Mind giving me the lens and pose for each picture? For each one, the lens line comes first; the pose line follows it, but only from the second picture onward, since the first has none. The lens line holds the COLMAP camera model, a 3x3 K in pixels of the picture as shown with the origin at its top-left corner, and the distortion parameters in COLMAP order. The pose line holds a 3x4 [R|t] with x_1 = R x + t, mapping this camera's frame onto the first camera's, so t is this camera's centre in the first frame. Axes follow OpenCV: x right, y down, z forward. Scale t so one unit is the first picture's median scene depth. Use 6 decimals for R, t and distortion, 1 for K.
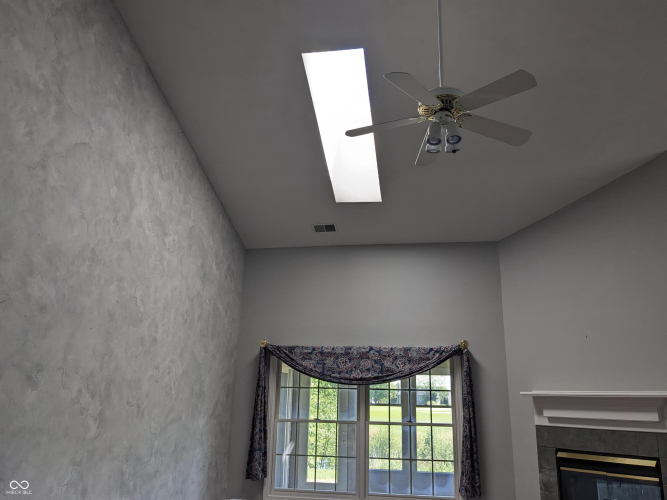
lens RADIAL K [[510.6, 0, 333.3], [0, 510.6, 246.2], [0, 0, 1]] dist [0.005953, -0.029661]
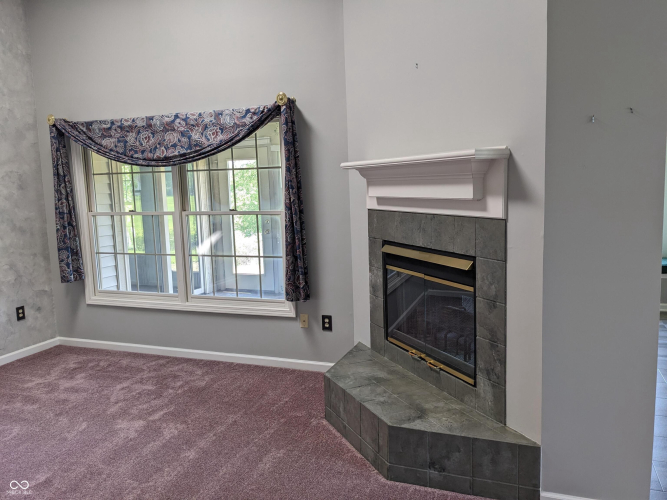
lens RADIAL K [[510.6, 0, 332.0], [0, 510.6, 250.6], [0, 0, 1]] dist [0.005953, -0.029661]
pose [[0.984871, -0.025237, -0.171444, 0.414962], [0.092104, 0.914263, 0.394513, 0.110372], [0.146788, -0.404335, 0.902755, 0.305303]]
